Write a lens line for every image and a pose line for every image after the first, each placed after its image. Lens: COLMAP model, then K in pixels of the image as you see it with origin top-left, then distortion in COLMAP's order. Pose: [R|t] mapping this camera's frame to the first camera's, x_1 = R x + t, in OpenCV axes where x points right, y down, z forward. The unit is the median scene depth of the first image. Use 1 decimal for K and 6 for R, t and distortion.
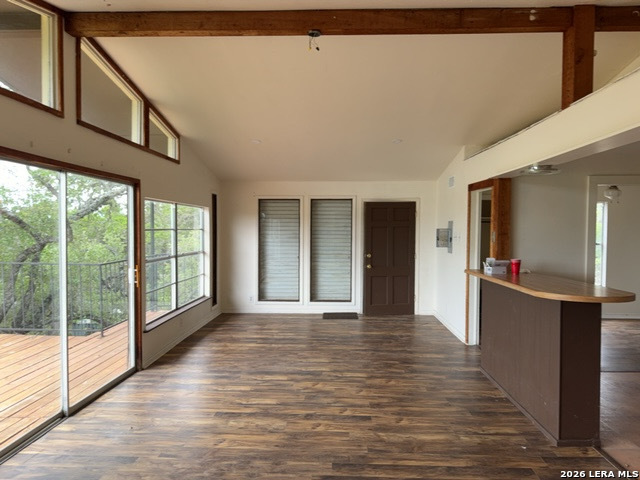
lens RADIAL K [[443.4, 0, 318.9], [0, 443.4, 241.1], [0, 0, 1]] dist [0.005534, 0.000531]
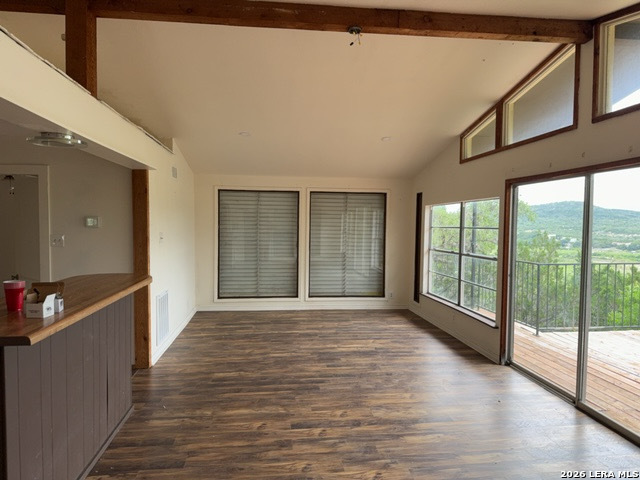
lens RADIAL K [[443.4, 0, 319.5], [0, 443.4, 240.7], [0, 0, 1]] dist [0.005534, 0.000531]
pose [[-0.987065, -0.009194, -0.160058, 0.216794], [-0.020026, 0.997606, 0.066195, -0.059199], [0.159066, 0.068544, -0.984886, 1.948046]]
